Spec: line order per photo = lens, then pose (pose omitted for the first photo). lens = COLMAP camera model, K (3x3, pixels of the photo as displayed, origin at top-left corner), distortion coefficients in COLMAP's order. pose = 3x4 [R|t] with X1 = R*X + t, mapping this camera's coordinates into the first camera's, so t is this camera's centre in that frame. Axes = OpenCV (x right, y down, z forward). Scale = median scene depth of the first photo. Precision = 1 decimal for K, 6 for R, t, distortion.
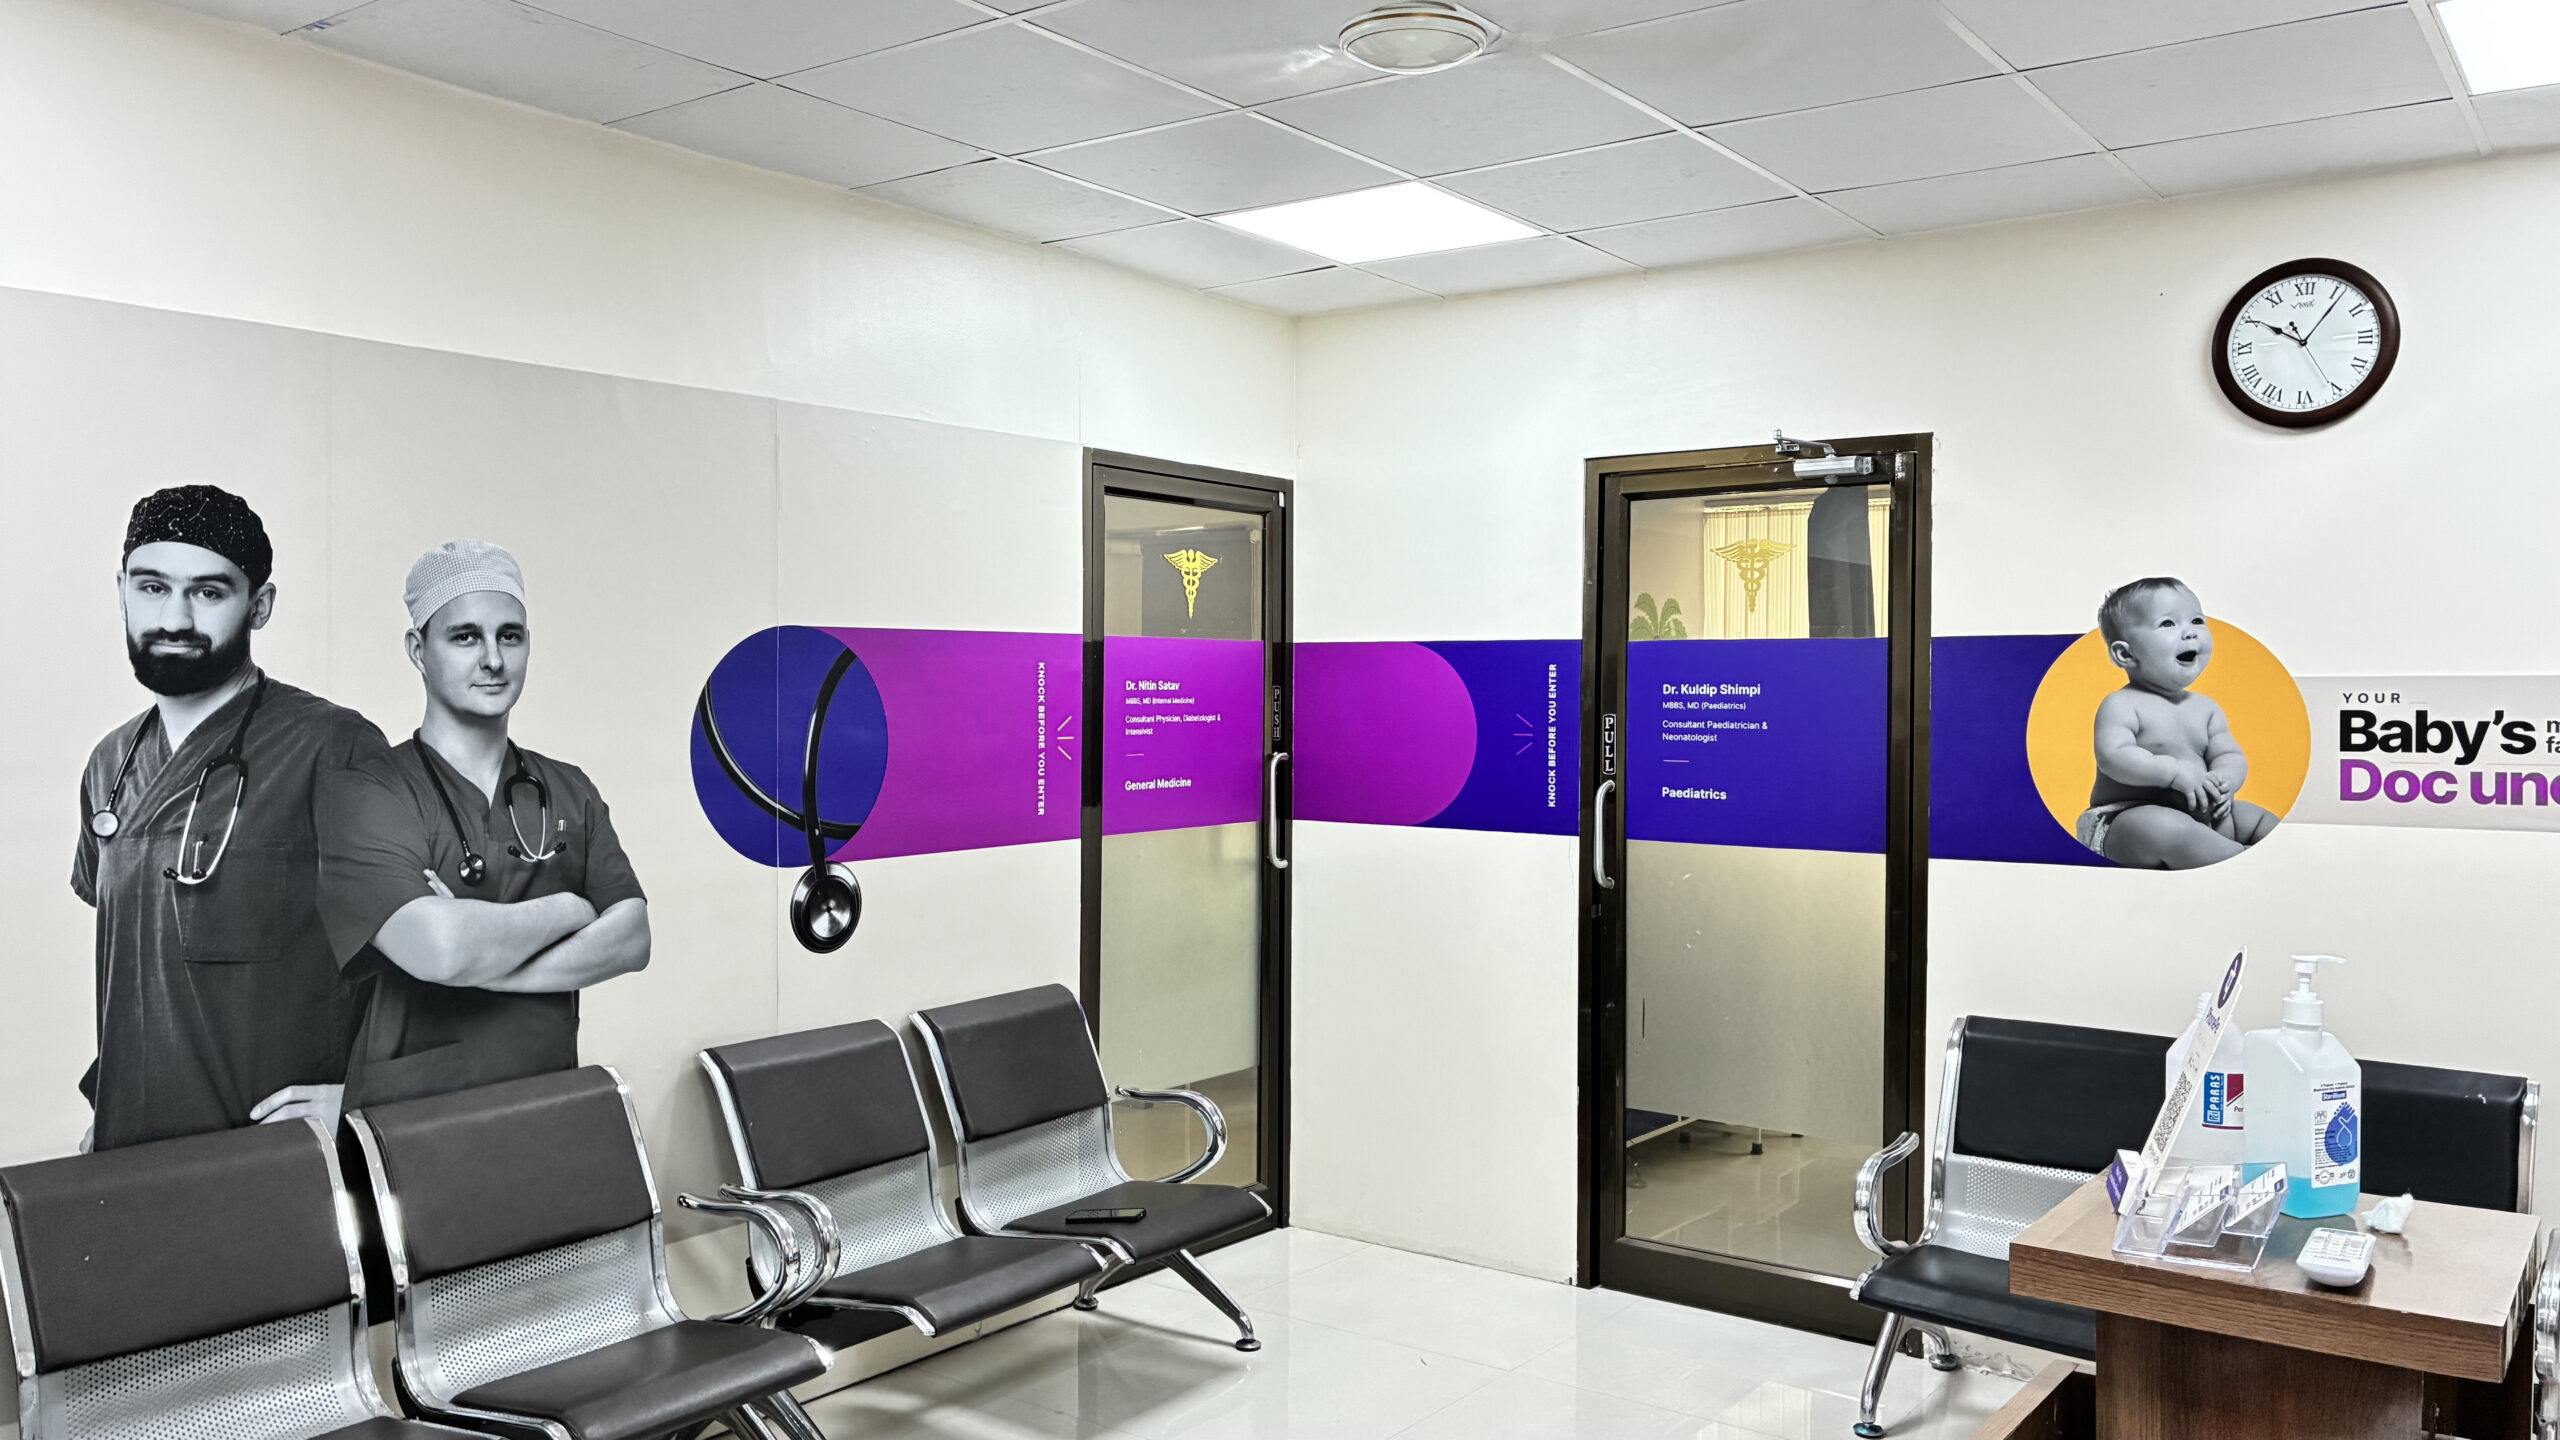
lens RADIAL K [[1962.2, 0, 1265.3], [0, 1962.2, 723.5], [0, 0, 1]] dist [0.026706, -0.006281]
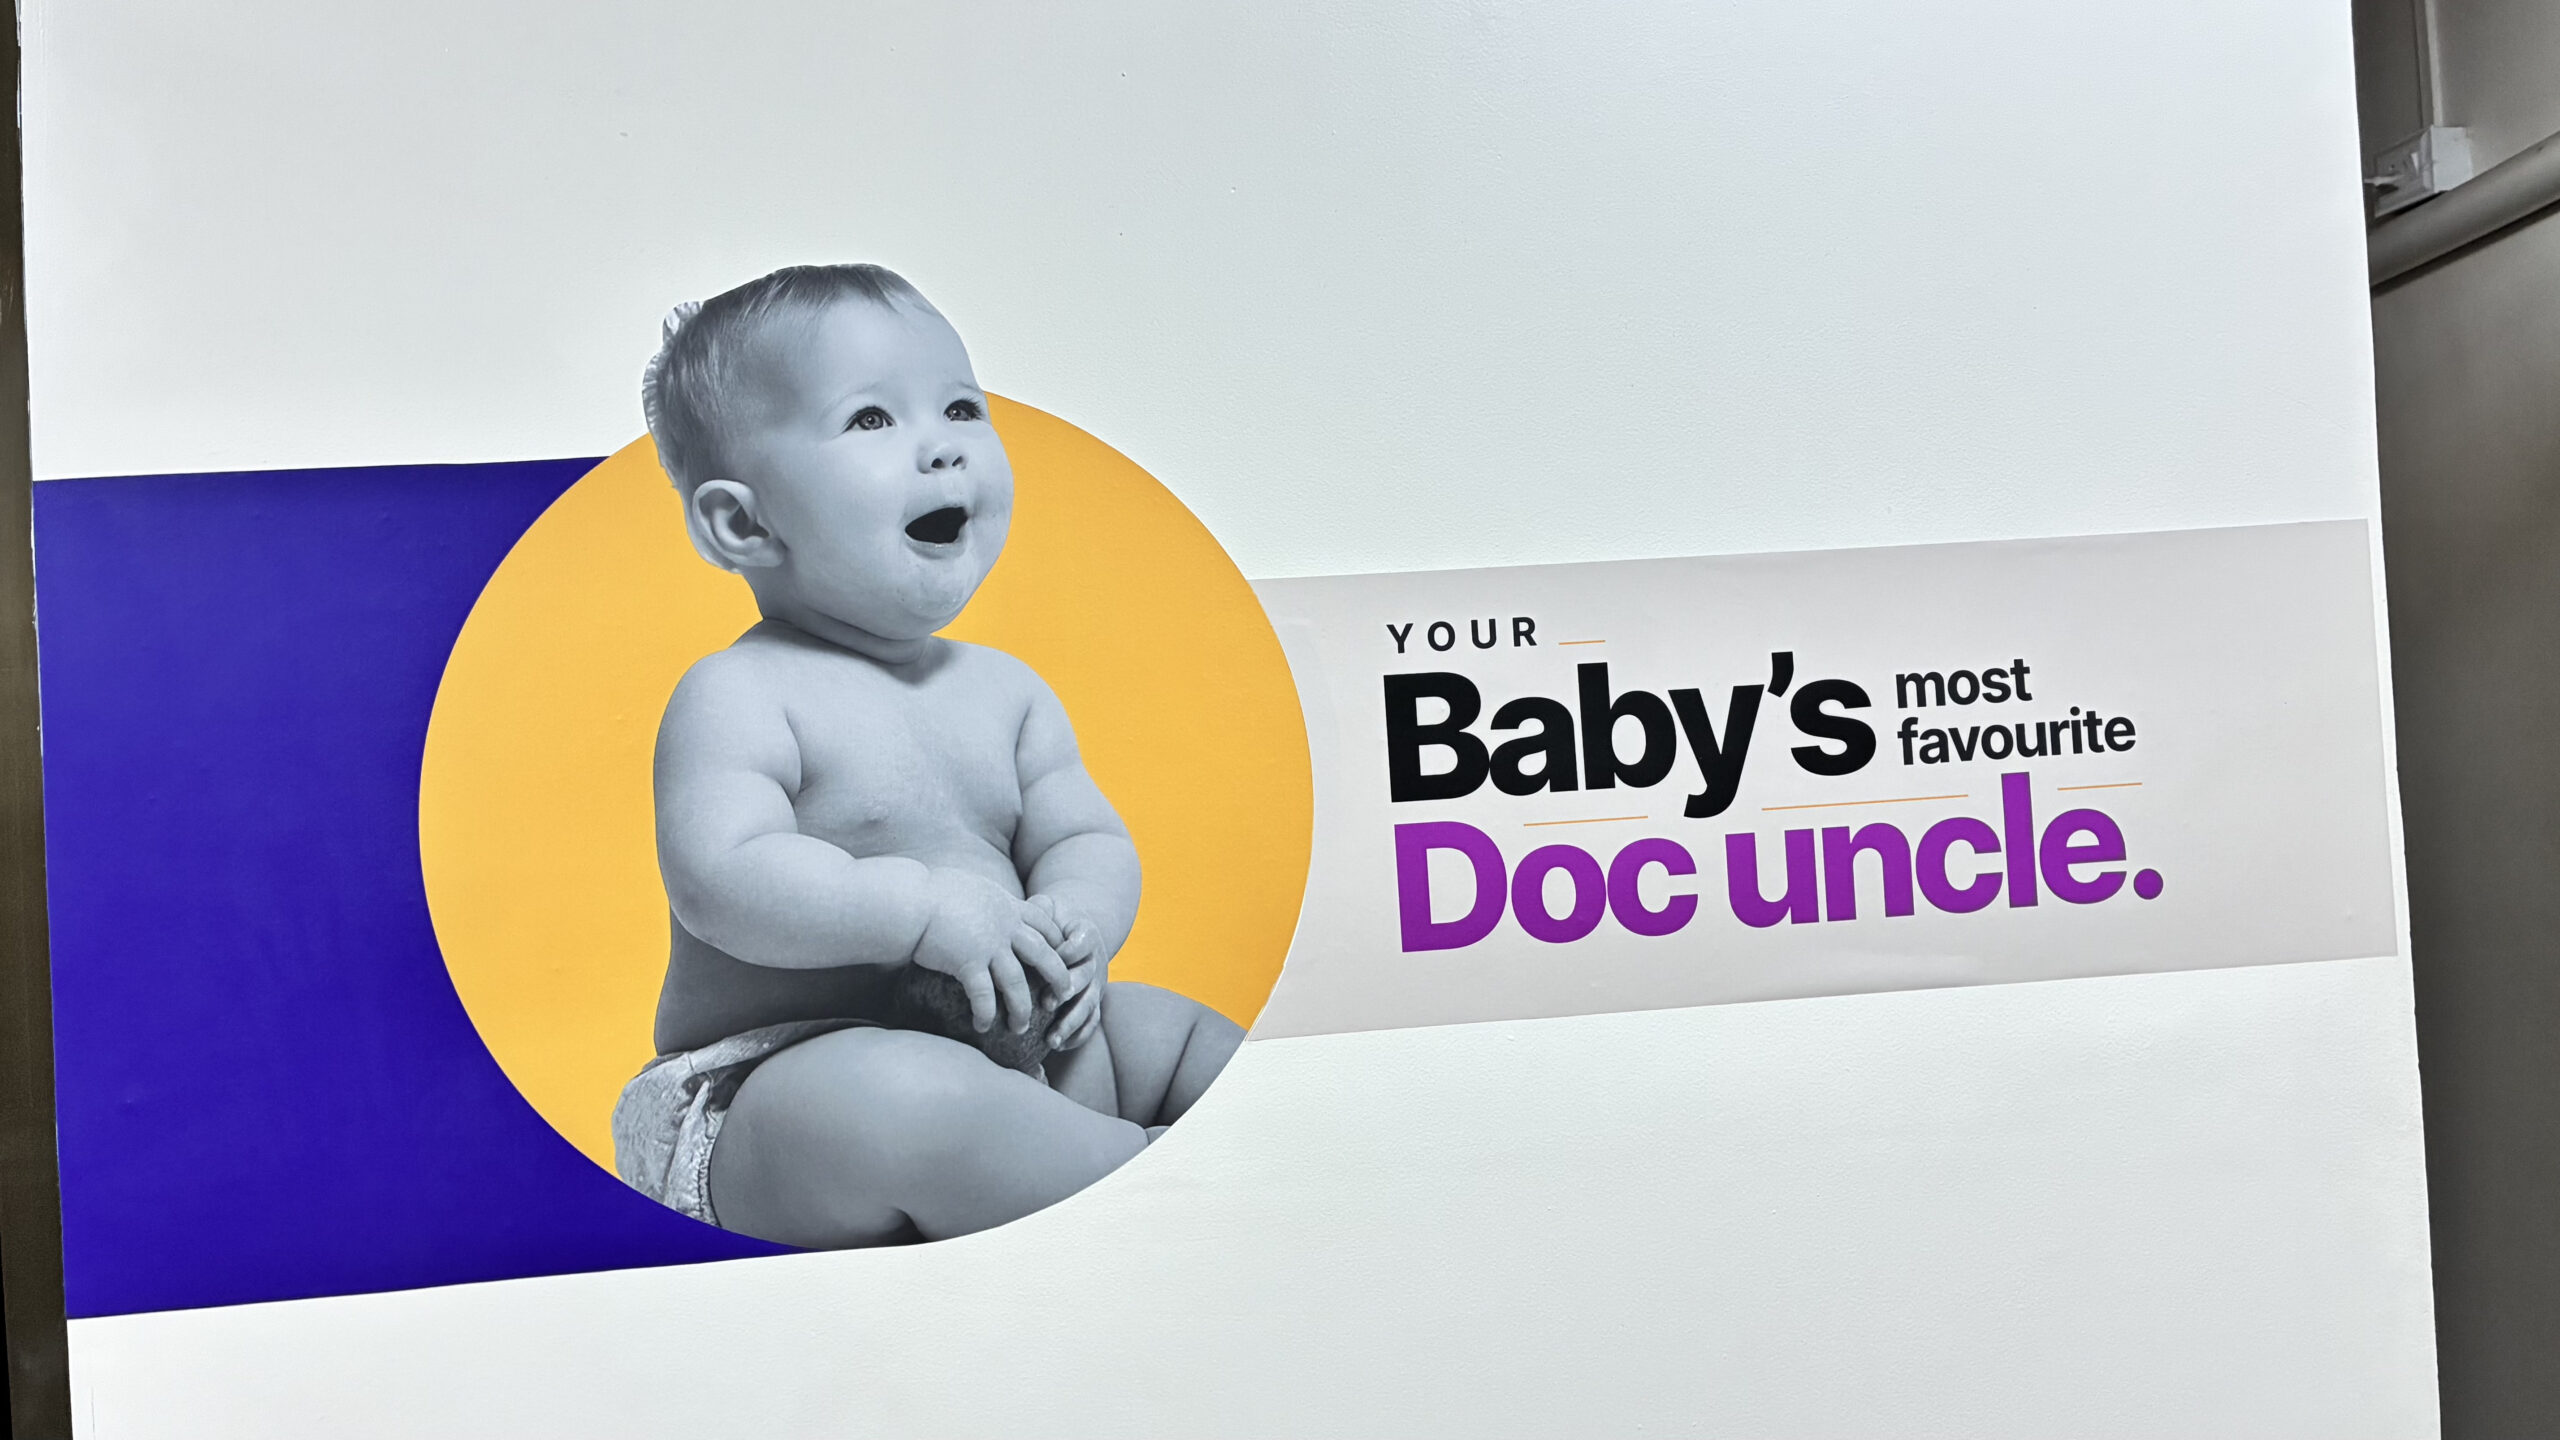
lens RADIAL K [[1962.2, 0, 1263.9], [0, 1962.2, 719.3], [0, 0, 1]] dist [0.026706, -0.006281]
pose [[0.716896, -0.023686, 0.696777, 0.296435], [0.071511, 0.996650, -0.039696, 0.011532], [-0.693503, 0.078285, 0.716188, 0.763024]]
